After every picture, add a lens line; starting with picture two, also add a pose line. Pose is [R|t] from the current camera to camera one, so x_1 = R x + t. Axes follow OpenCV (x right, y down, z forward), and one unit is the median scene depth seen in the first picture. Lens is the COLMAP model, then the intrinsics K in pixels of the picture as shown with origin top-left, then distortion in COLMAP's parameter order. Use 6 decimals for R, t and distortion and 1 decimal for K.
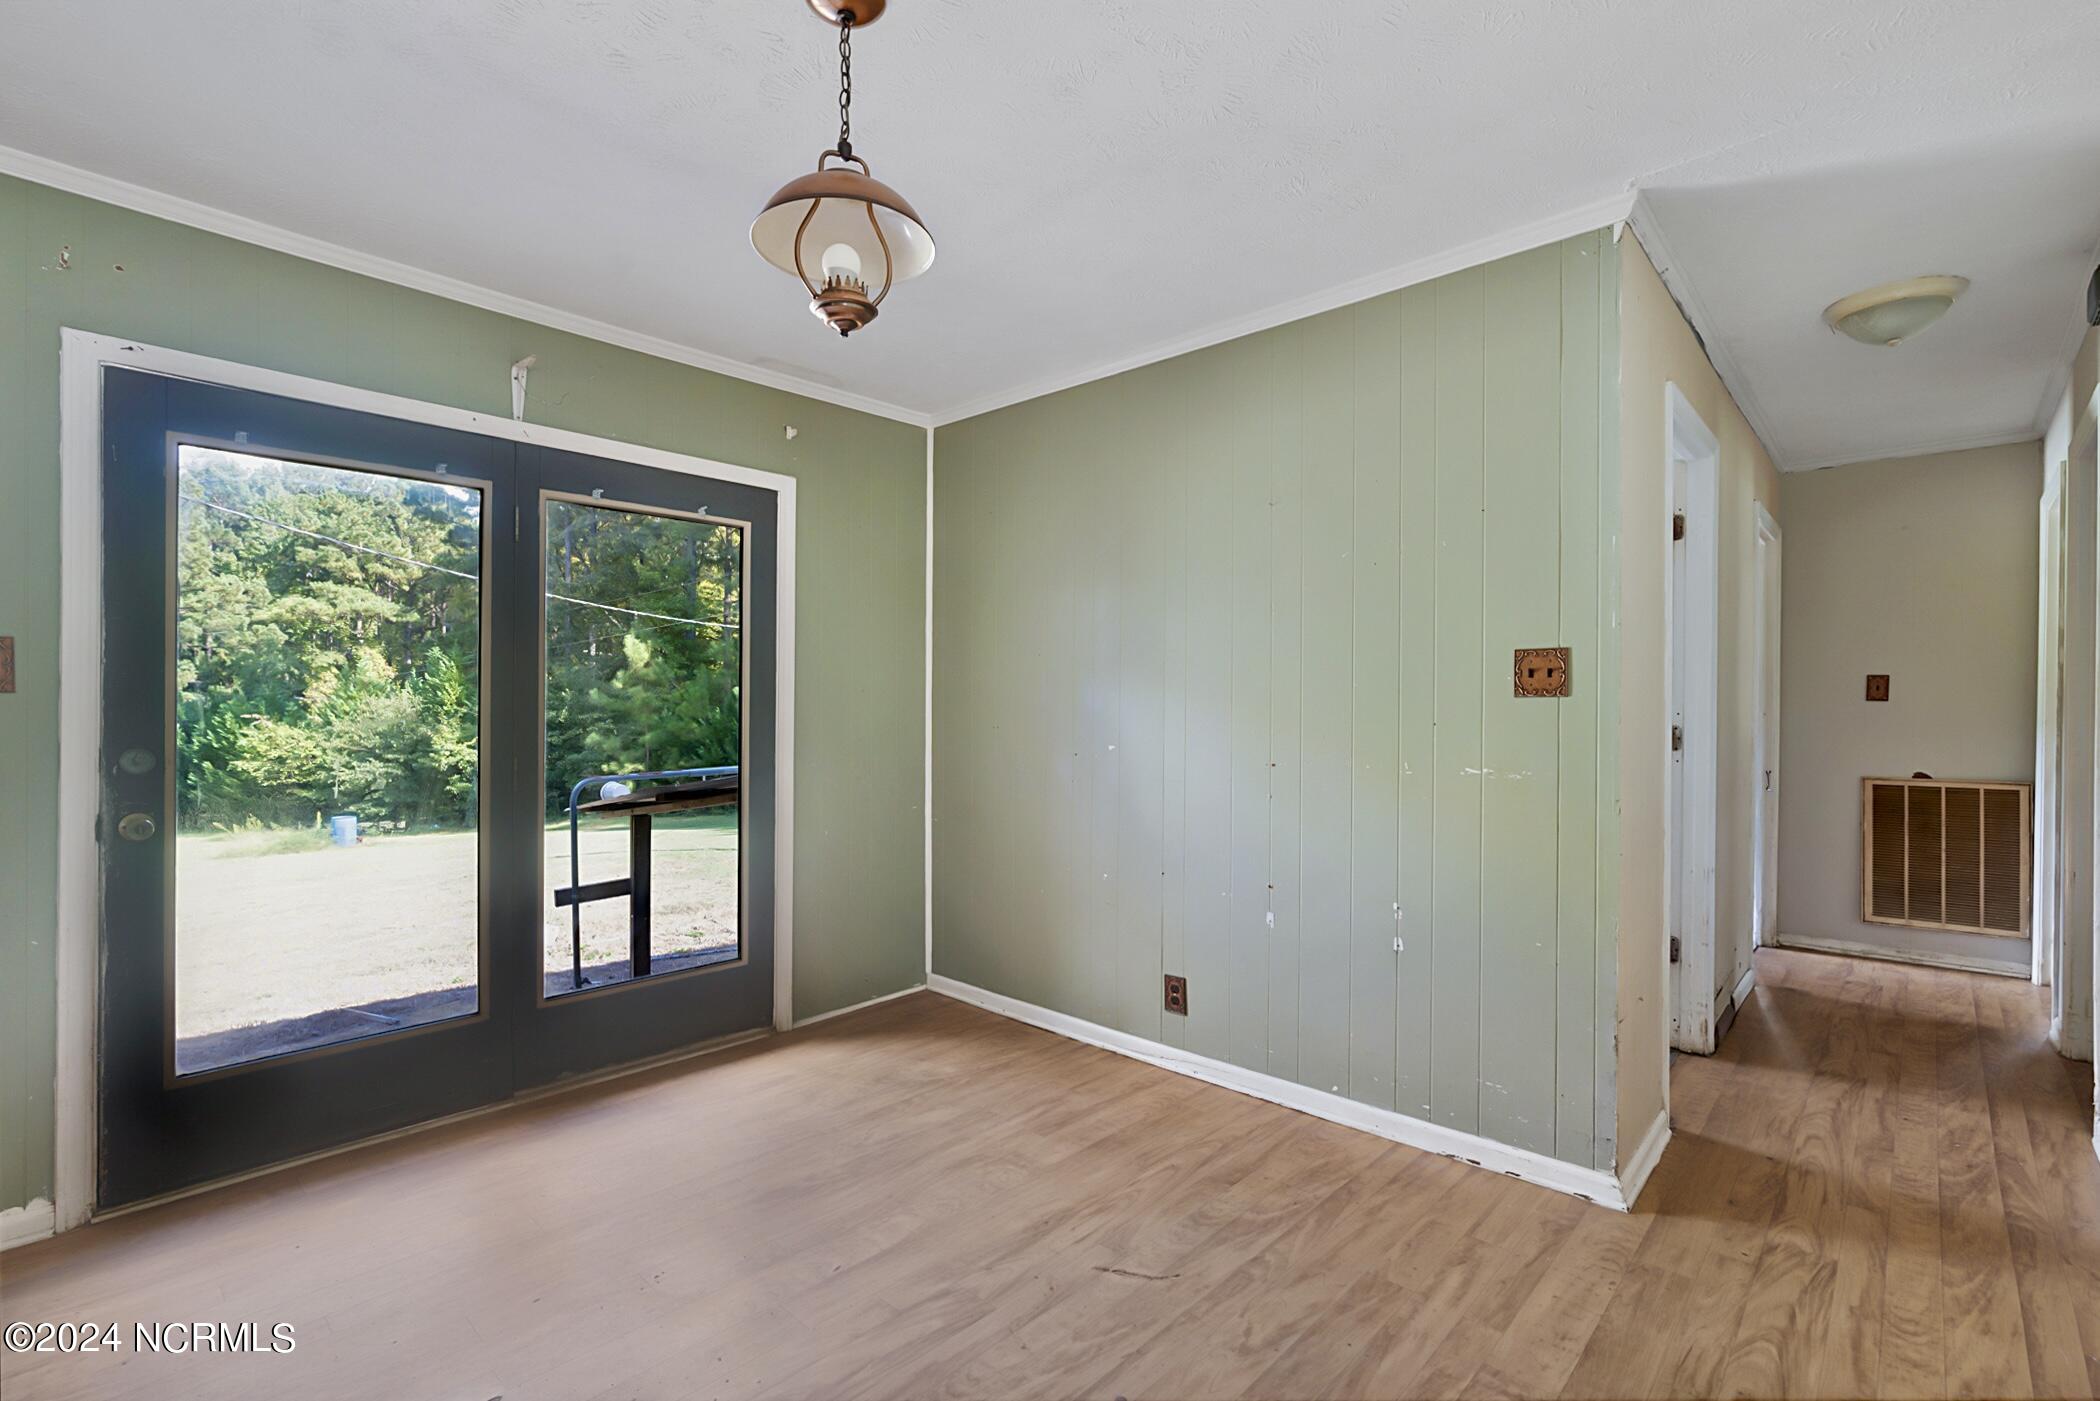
lens RADIAL K [[944.2, 0, 1050.0], [0, 944.2, 700.5], [0, 0, 1]] dist [-0.008039, 0.000565]
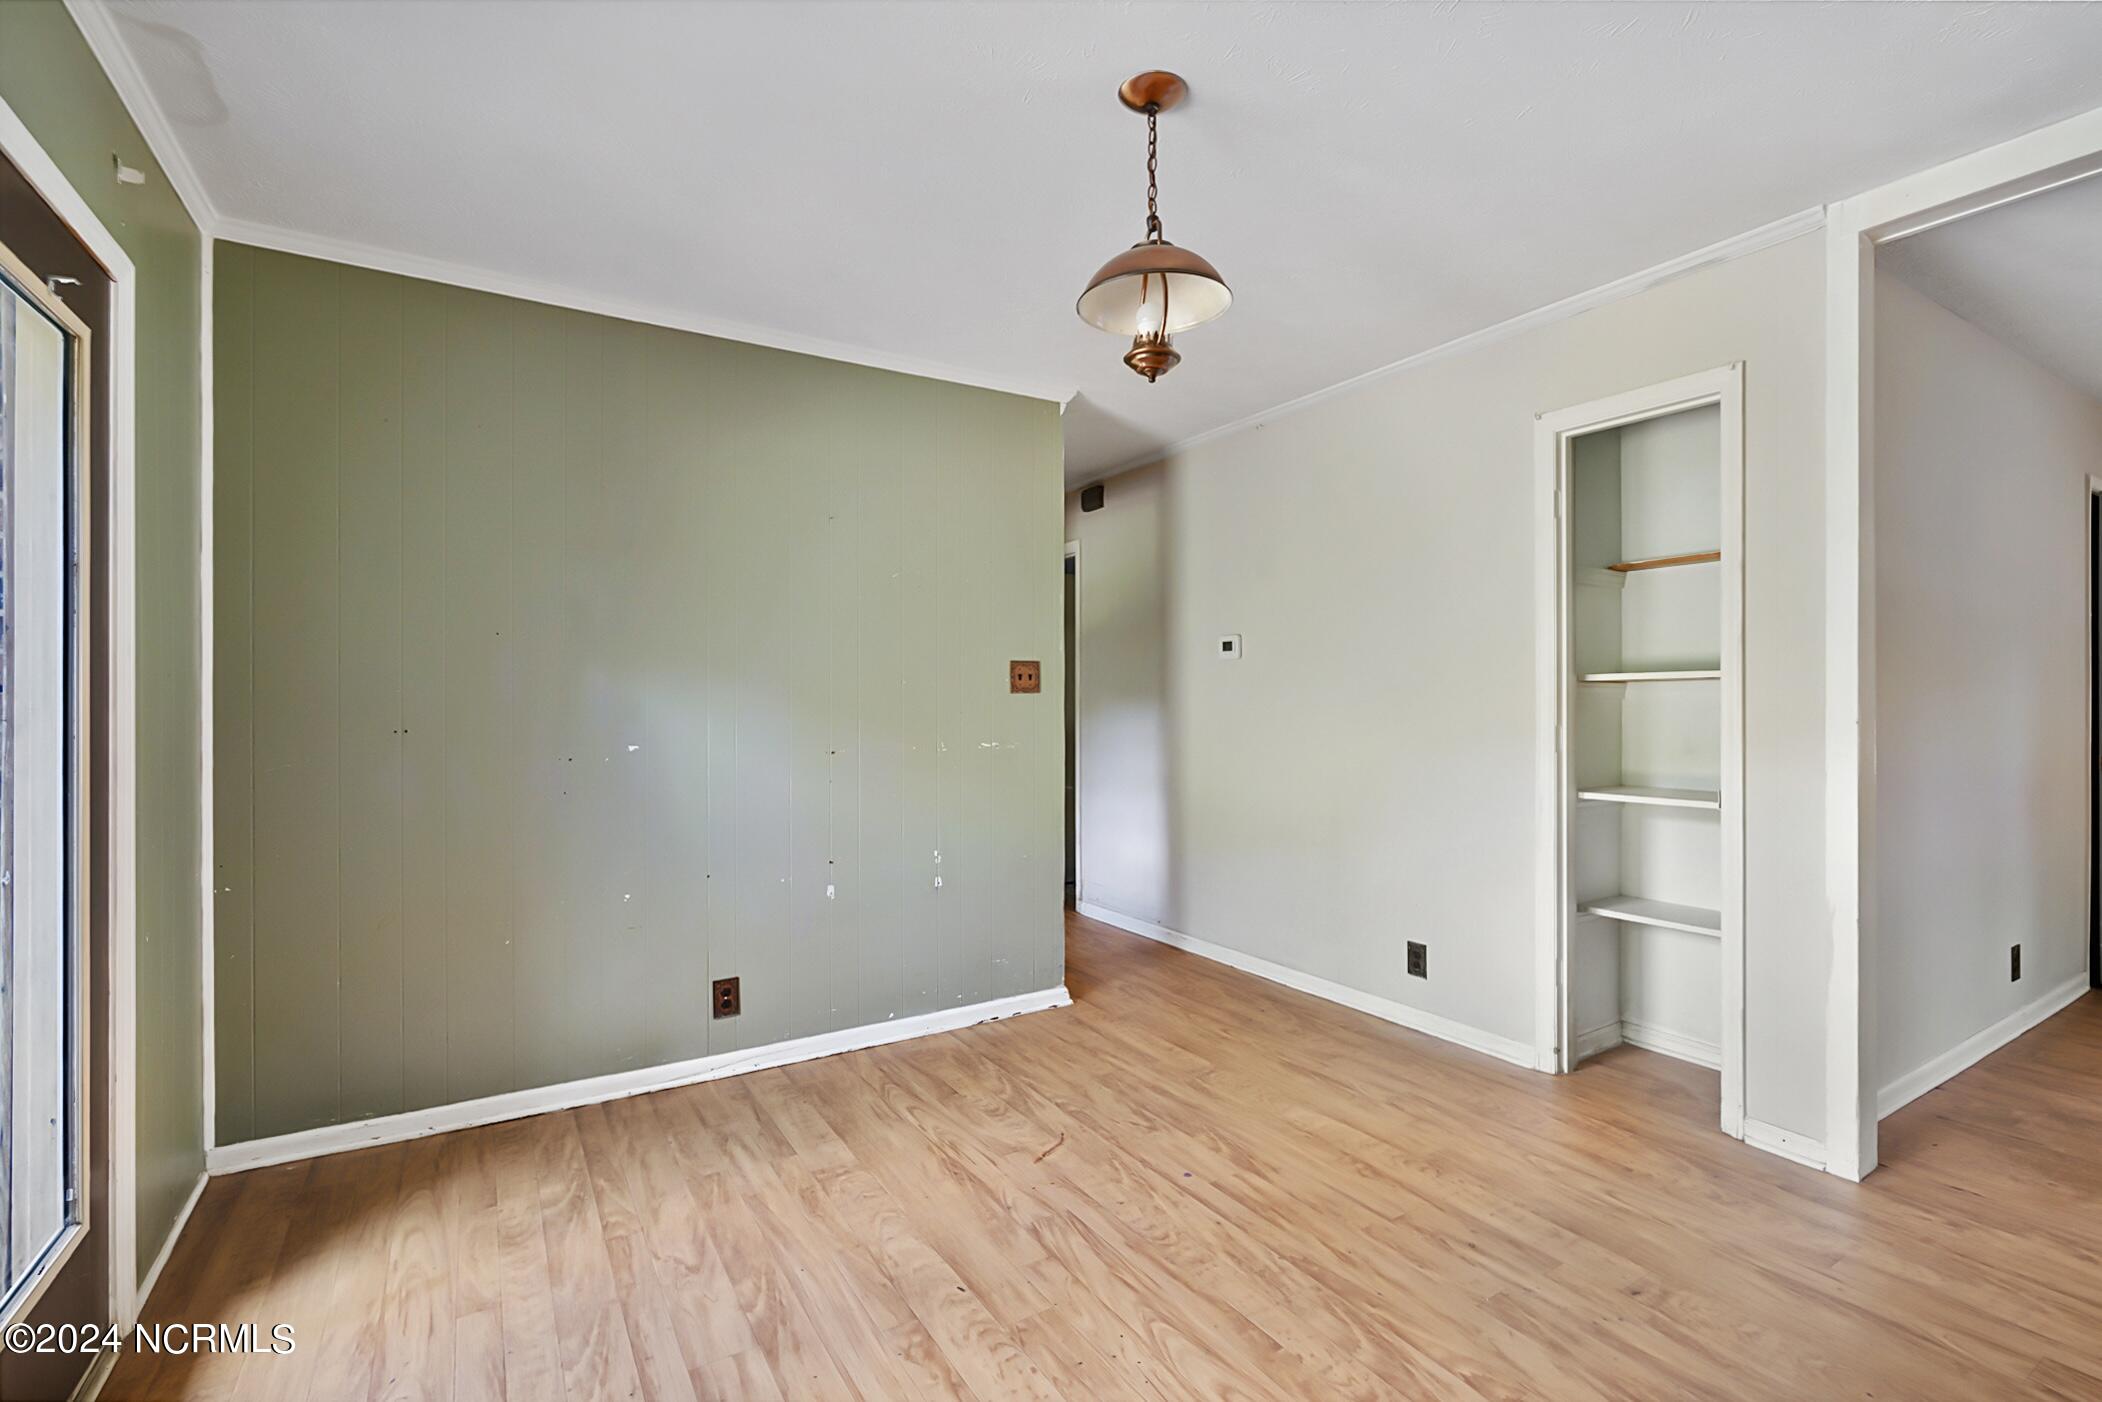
lens RADIAL K [[945.1, 0, 1051.0], [0, 945.1, 701.0], [0, 0, 1]] dist [-0.008039, 0.000565]
pose [[0.265102, -0.000110, 0.964220, -0.917405], [-0.000344, 1.000000, 0.000209, 0.008650], [-0.964220, -0.000387, 0.265102, 0.543395]]
